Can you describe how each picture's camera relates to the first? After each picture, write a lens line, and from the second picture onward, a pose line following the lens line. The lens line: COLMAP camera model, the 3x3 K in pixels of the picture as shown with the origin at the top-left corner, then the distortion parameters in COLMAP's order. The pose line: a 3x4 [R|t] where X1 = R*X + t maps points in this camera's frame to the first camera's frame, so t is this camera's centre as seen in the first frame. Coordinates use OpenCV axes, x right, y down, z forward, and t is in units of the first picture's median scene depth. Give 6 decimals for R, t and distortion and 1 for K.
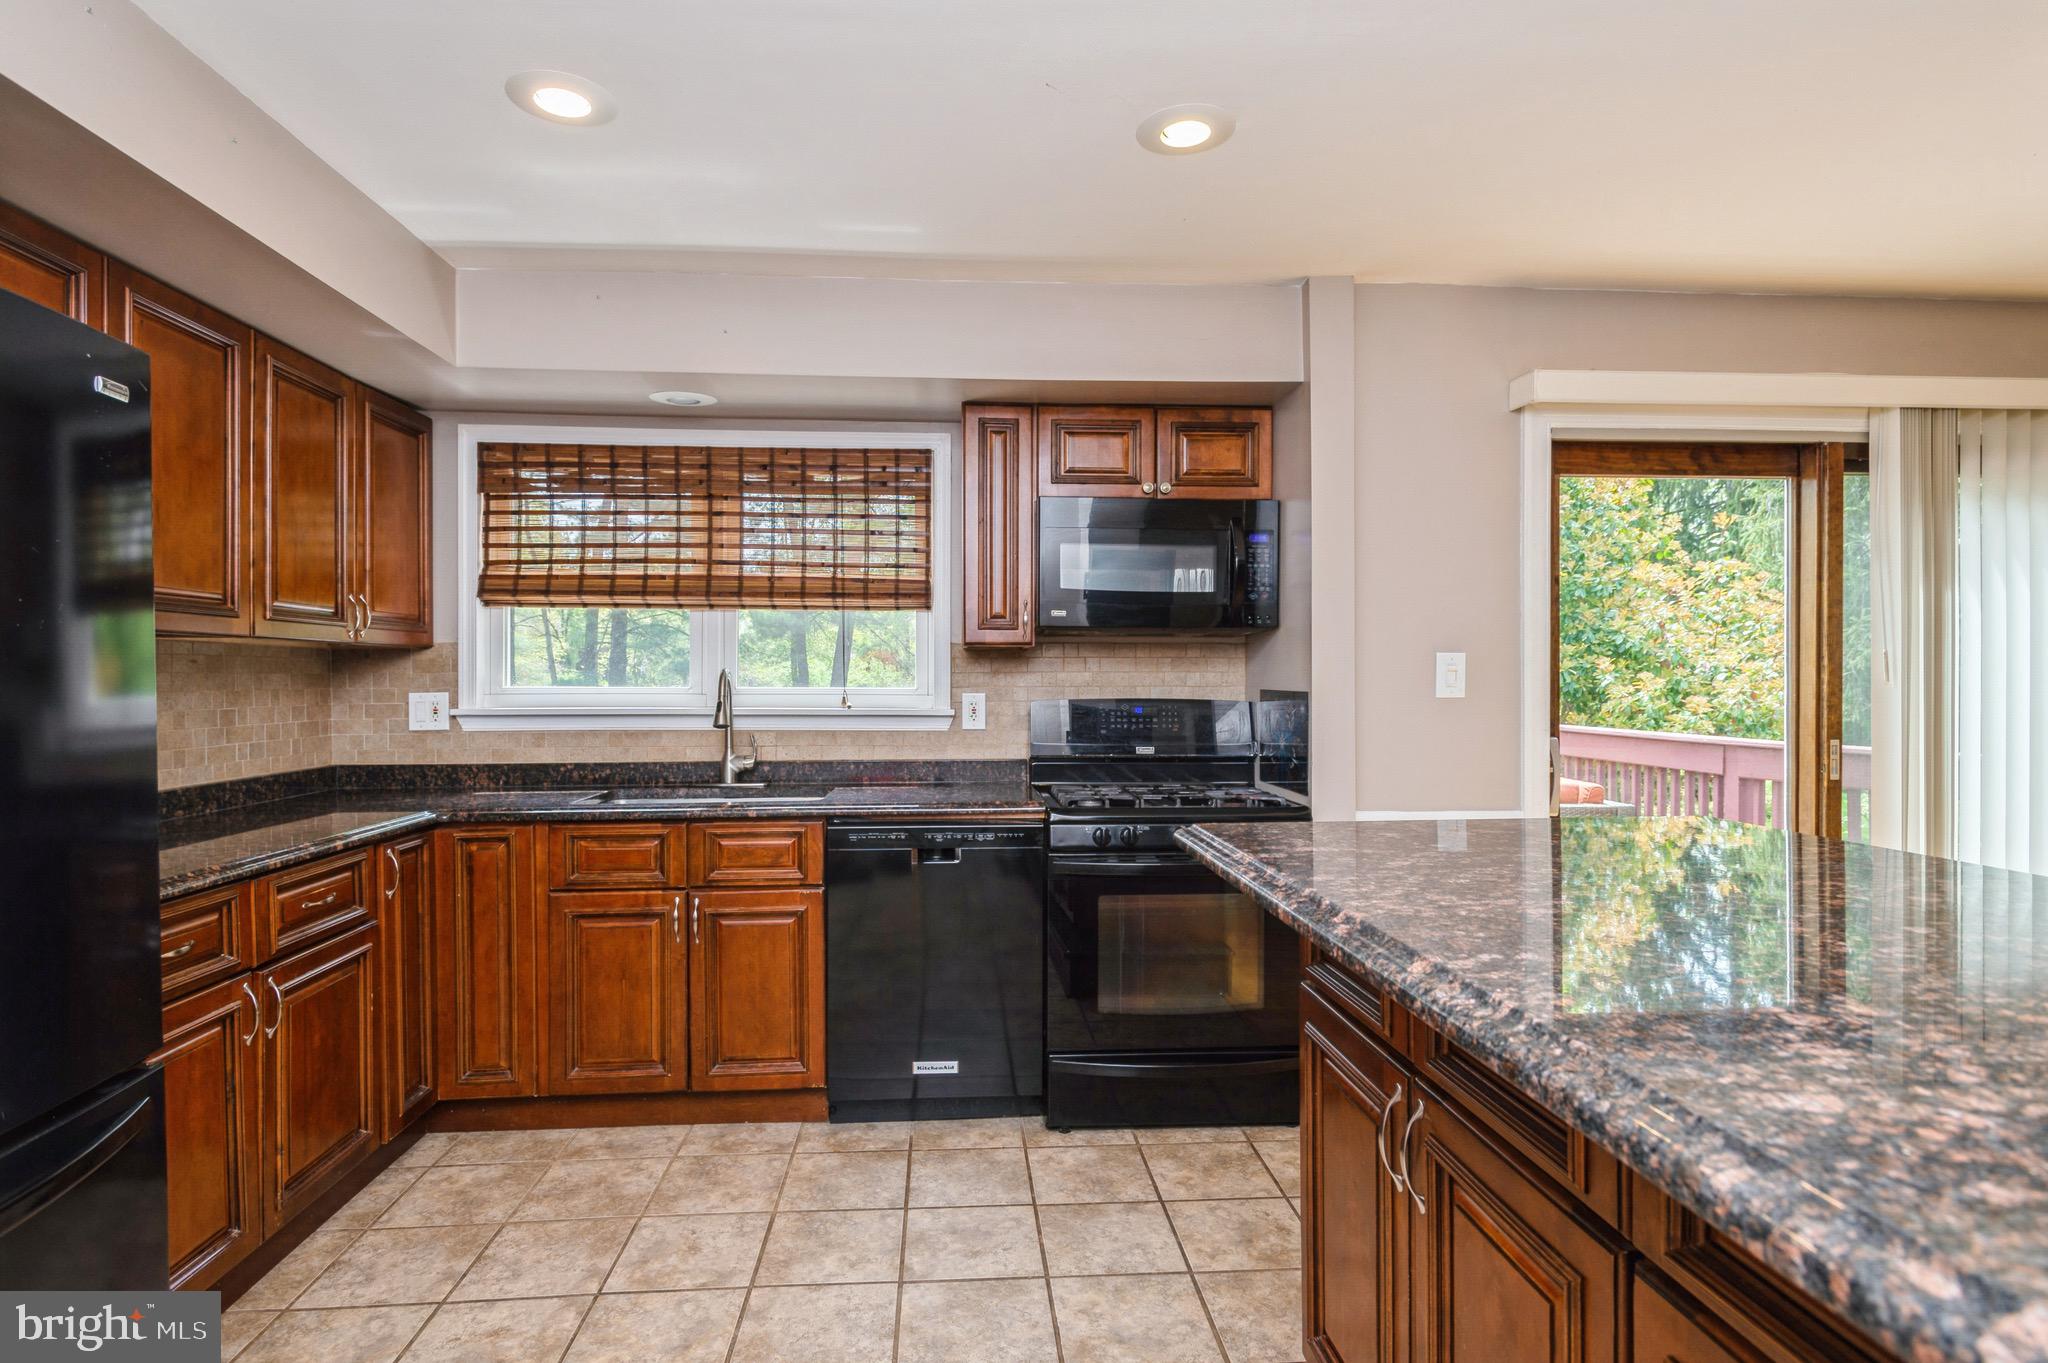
lens RADIAL K [[1045.1, 0, 1017.9], [0, 1045.1, 696.9], [0, 0, 1]] dist [0.013855, -0.000303]
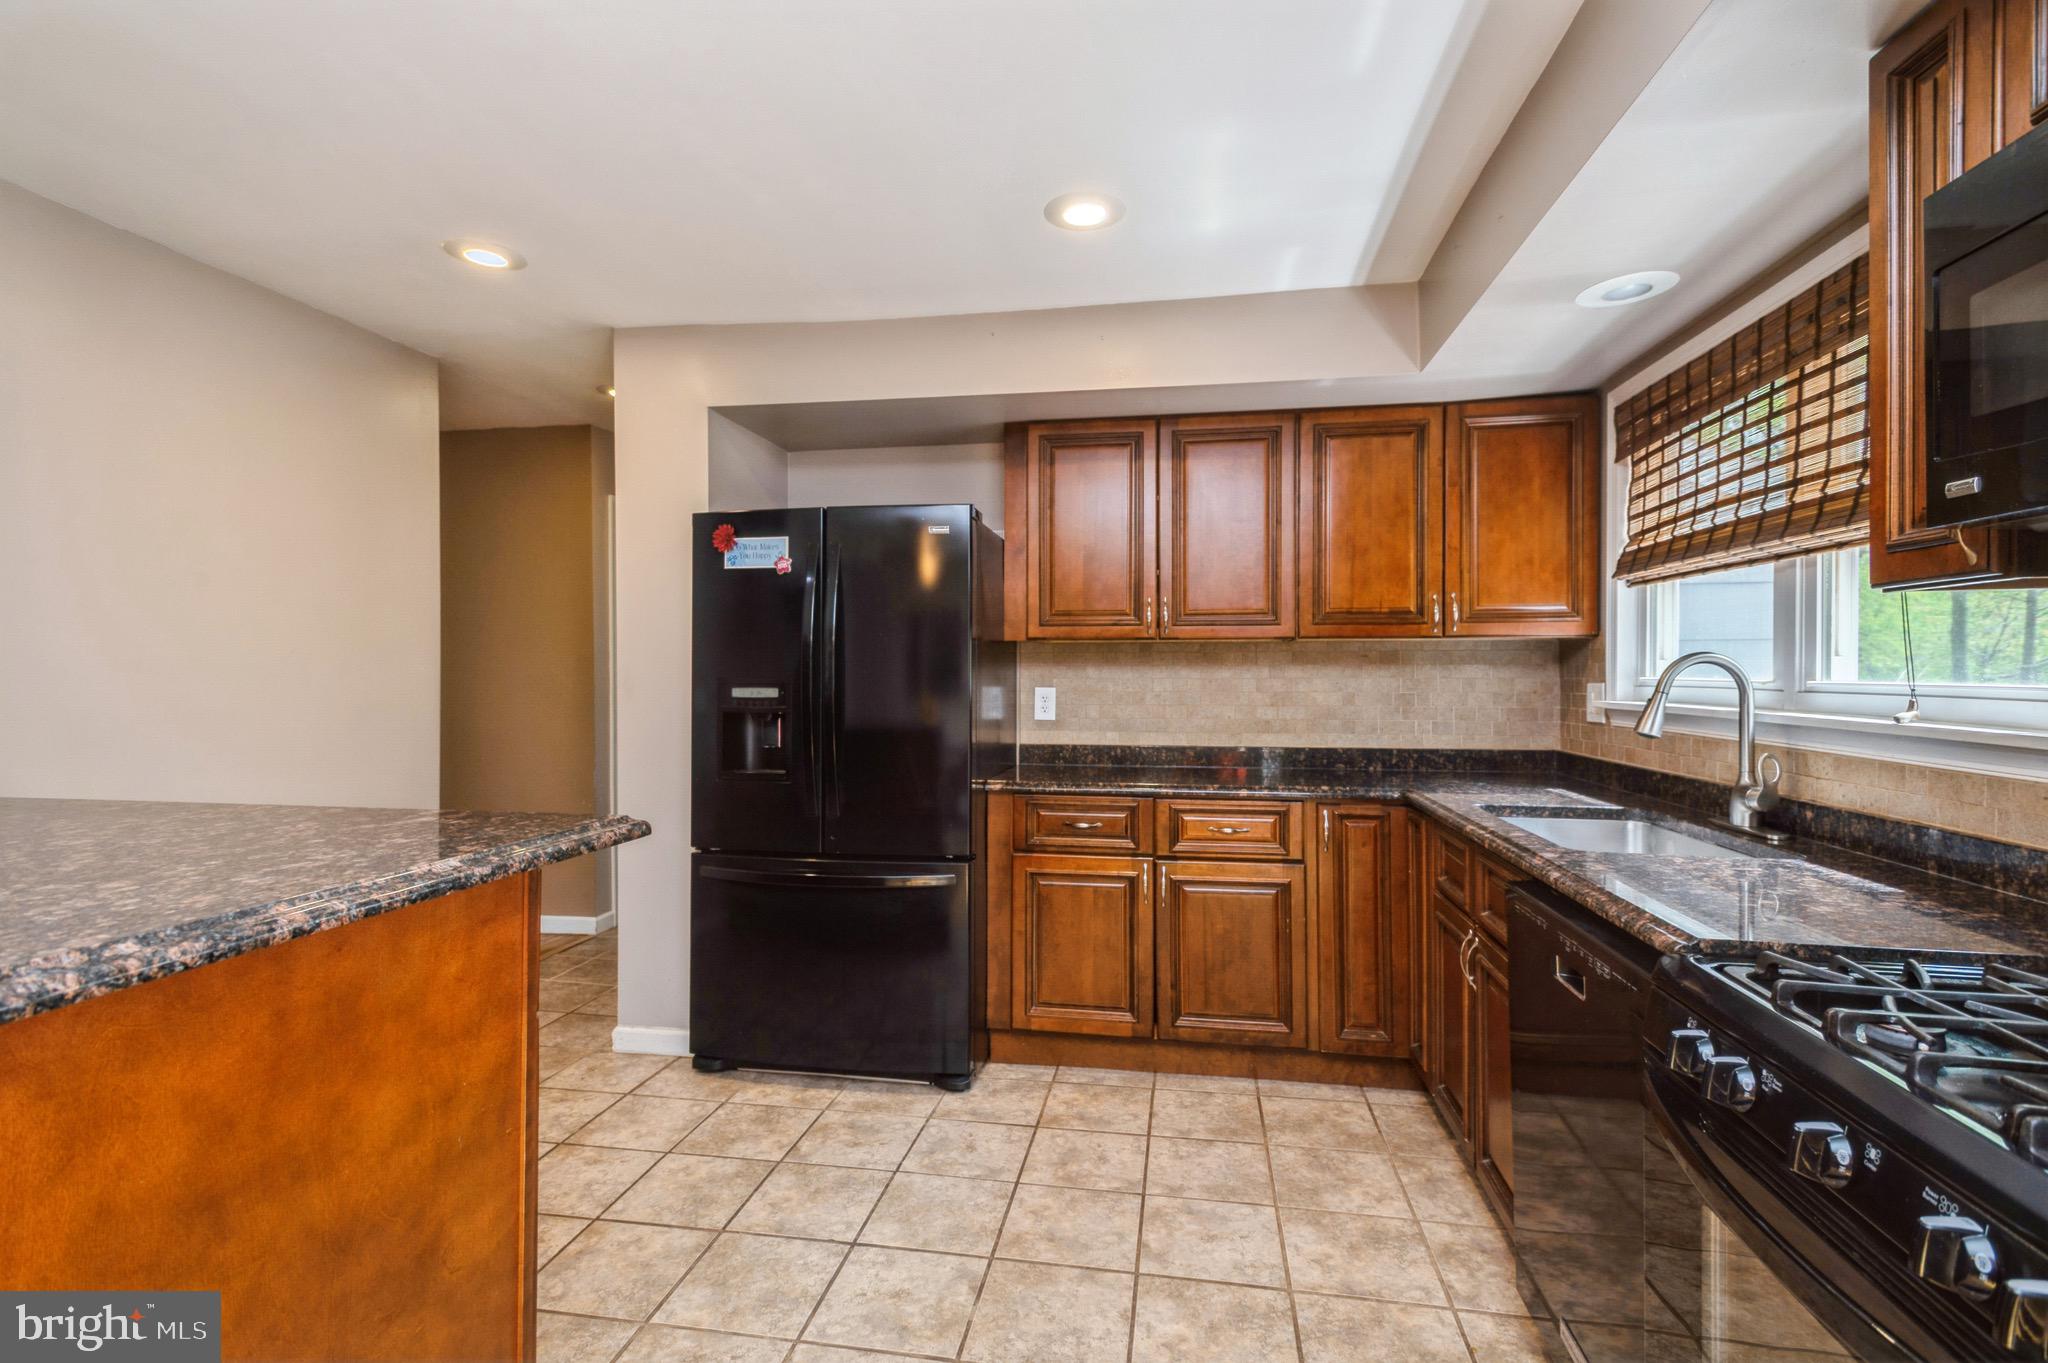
lens RADIAL K [[977.2, 0, 1017.4], [0, 977.2, 676.9], [0, 0, 1]] dist [0.002420, -0.001185]
pose [[-0.245192, 0.006381, -0.969453, 0.437704], [-0.016944, 0.999797, 0.010867, -0.010258], [0.969326, 0.019091, -0.245034, 0.715962]]
